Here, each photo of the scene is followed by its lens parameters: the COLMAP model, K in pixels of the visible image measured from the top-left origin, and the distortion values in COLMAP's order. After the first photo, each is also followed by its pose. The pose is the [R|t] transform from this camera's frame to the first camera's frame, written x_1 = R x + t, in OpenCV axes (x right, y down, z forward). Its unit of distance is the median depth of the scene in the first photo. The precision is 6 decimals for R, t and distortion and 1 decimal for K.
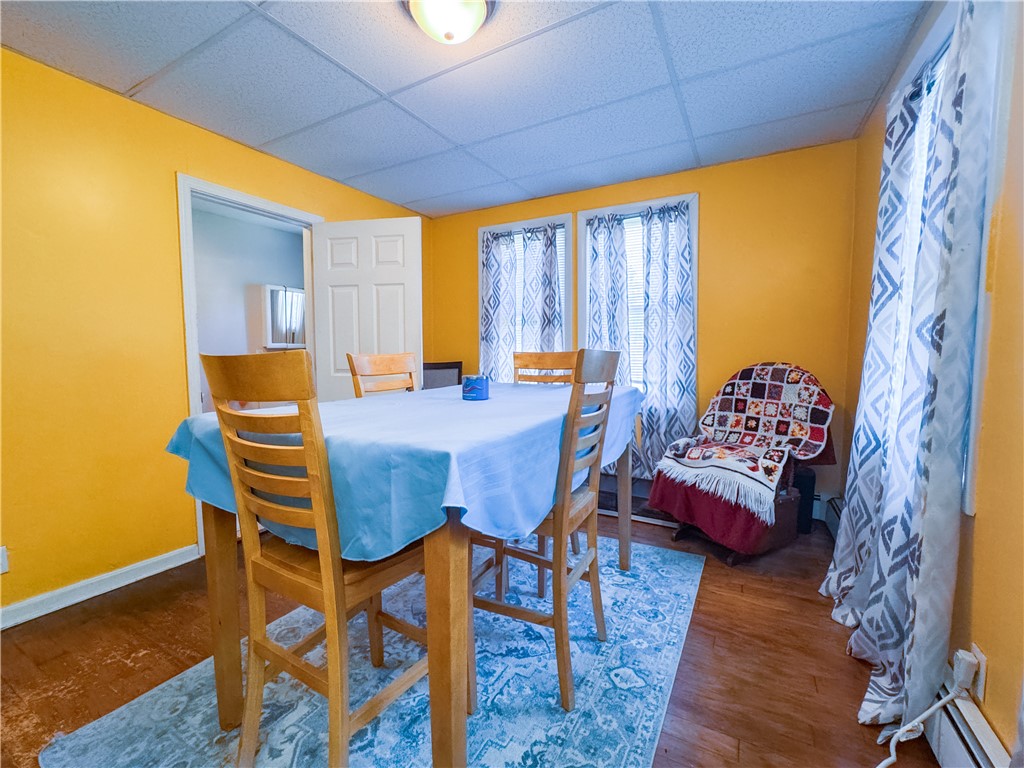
lens RADIAL K [[428.8, 0, 514.9], [0, 428.8, 373.3], [0, 0, 1]] dist [-0.002357, 0.000133]
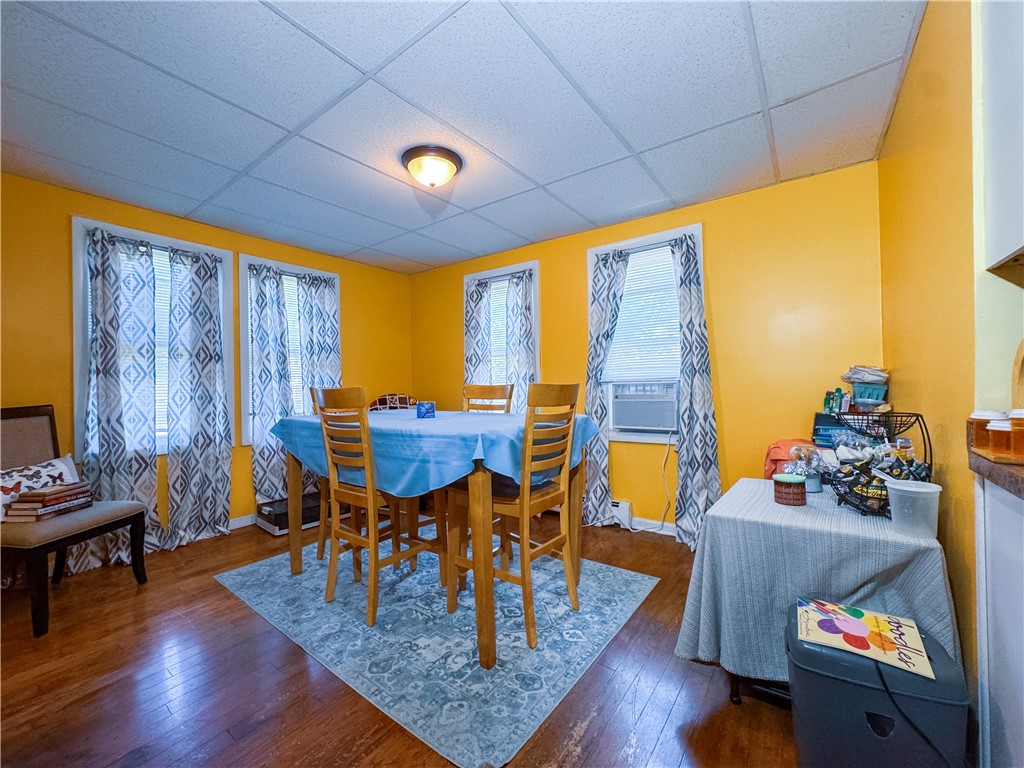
lens RADIAL K [[428.8, 0, 512.1], [0, 428.8, 387.9], [0, 0, 1]] dist [-0.002357, 0.000133]
pose [[0.147730, 0.007341, 0.989001, -0.768552], [0.074585, 0.997042, -0.018542, 0.012889], [-0.986211, 0.076504, 0.146745, 0.231184]]
